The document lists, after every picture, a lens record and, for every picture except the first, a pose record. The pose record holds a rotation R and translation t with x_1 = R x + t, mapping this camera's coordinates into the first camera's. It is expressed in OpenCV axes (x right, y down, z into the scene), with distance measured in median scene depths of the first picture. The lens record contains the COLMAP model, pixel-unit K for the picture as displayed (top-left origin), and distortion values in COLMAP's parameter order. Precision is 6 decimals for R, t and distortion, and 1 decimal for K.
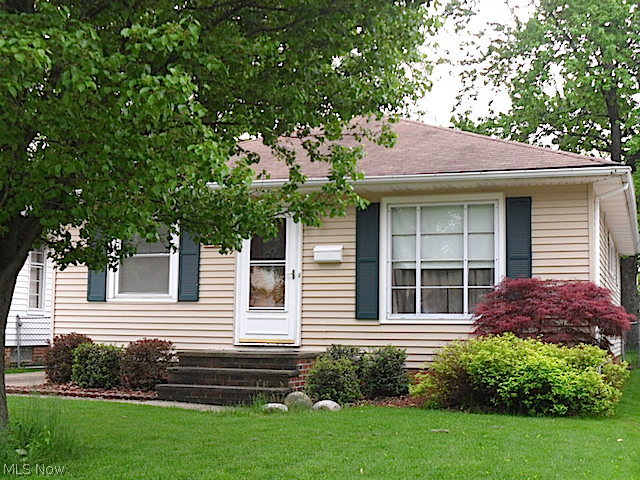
lens RADIAL K [[1004.3, 0, 318.6], [0, 1004.3, 241.8], [0, 0, 1]] dist [-0.017496, 0.000000]
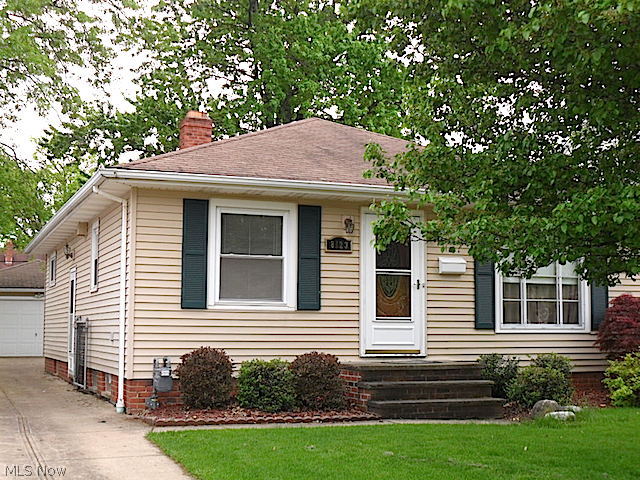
lens RADIAL K [[1004.3, 0, 319.1], [0, 1004.3, 237.8], [0, 0, 1]] dist [-0.017496, 0.000000]
pose [[0.684662, 0.058504, 0.726509, -0.823508], [-0.058522, 0.997968, -0.025213, 0.017281], [-0.726507, -0.025254, 0.686694, 0.388360]]
